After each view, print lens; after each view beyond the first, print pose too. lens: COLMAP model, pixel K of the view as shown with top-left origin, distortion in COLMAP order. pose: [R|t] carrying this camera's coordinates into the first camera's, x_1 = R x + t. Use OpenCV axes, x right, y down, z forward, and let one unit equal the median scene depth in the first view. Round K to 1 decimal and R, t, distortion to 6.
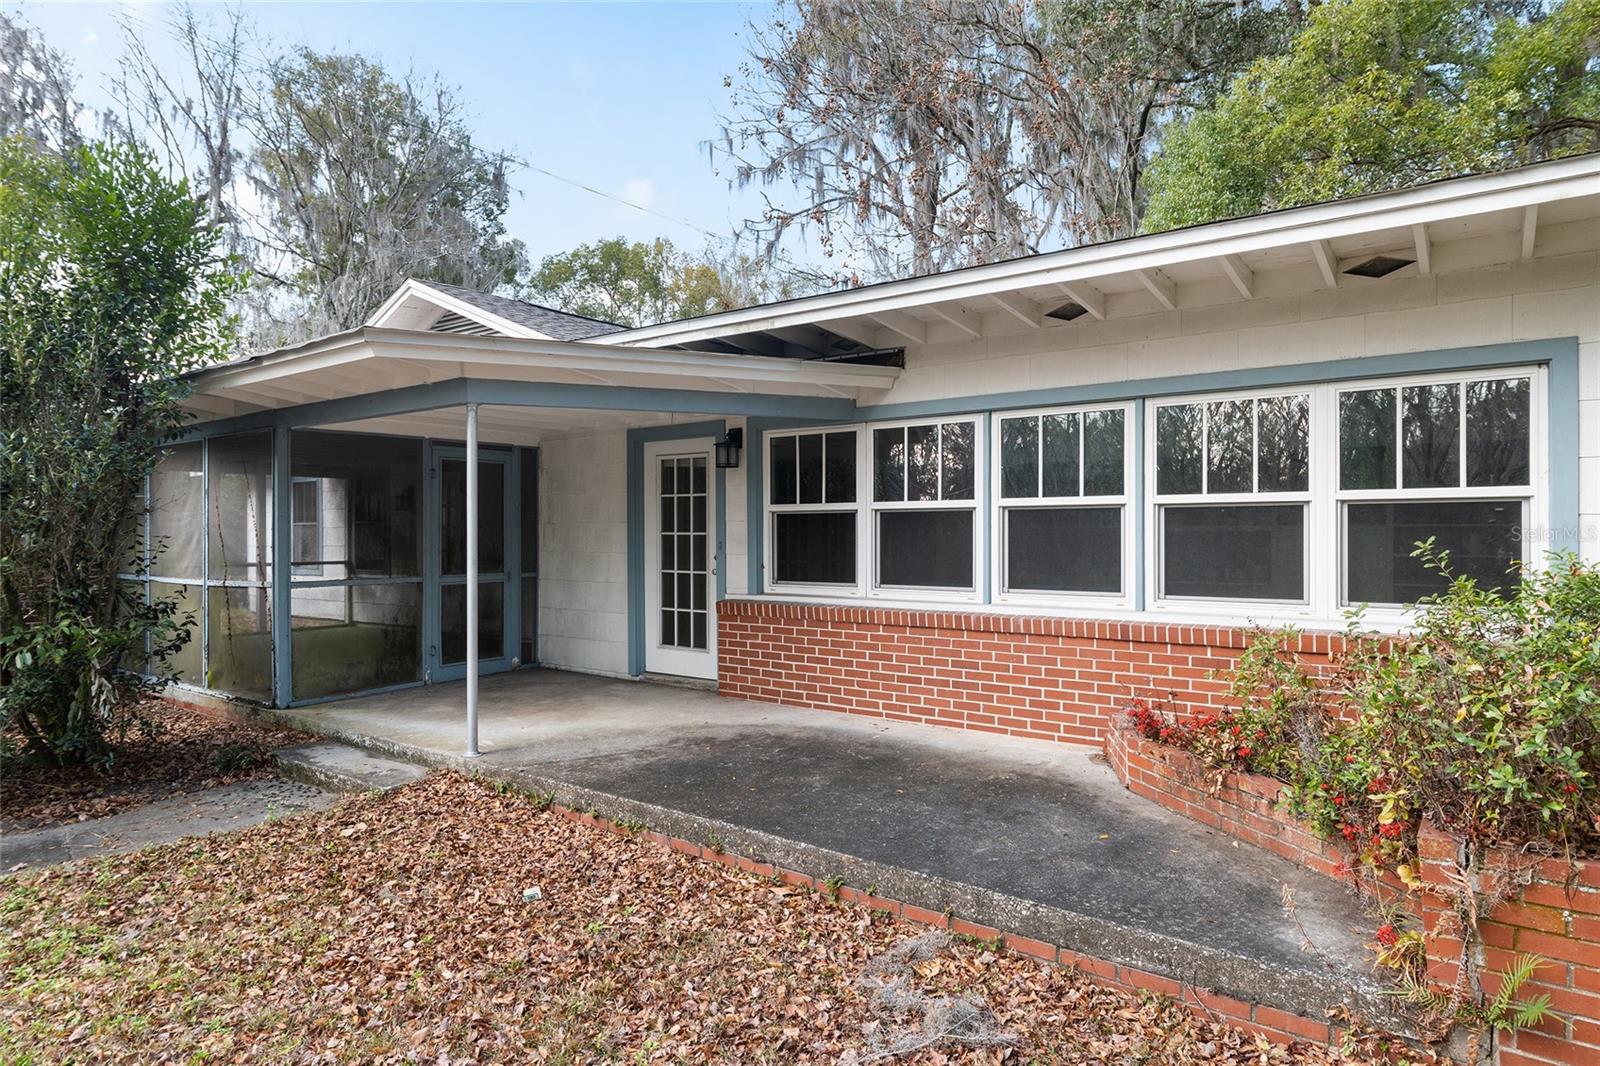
lens RADIAL K [[952.1, 0, 800.0], [0, 952.1, 533.0], [0, 0, 1]] dist [0.000855, 0.002340]
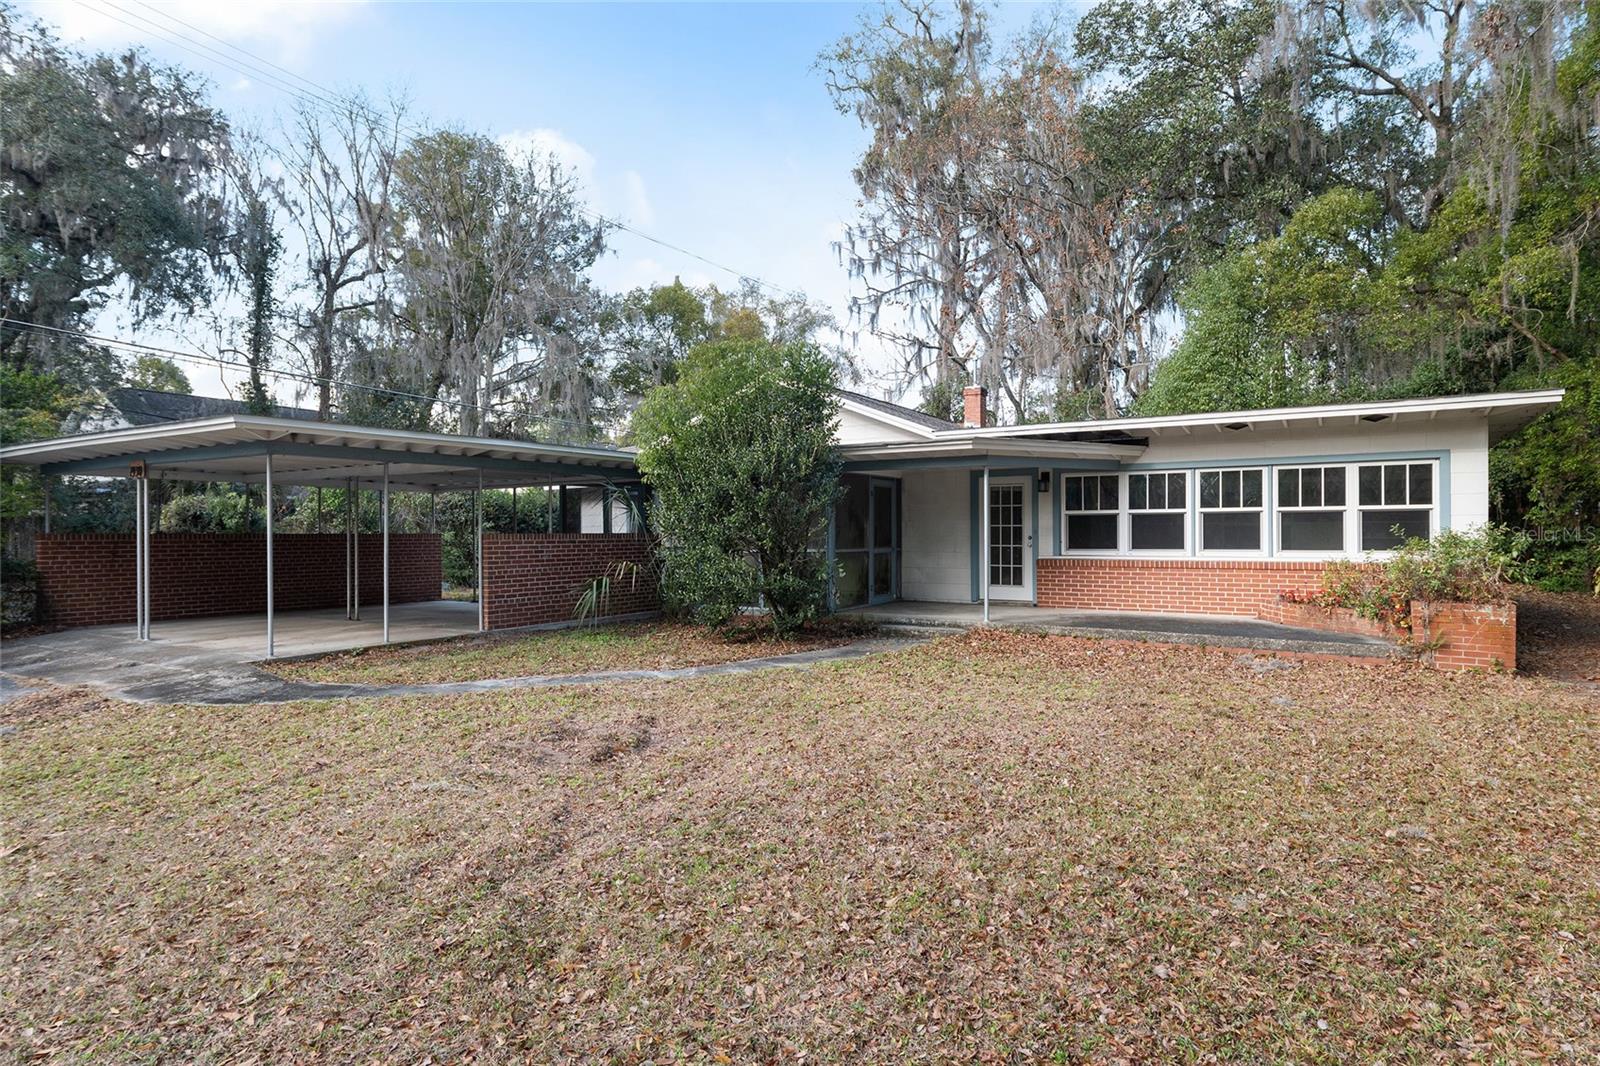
lens RADIAL K [[909.2, 0, 800.0], [0, 909.2, 533.0], [0, 0, 1]] dist [0.000314, 0.000084]
pose [[0.997273, 0.000115, 0.073801, -0.850856], [0.000114, 0.999995, -0.003095, 0.026999], [-0.073801, 0.003095, 0.997268, -1.006976]]
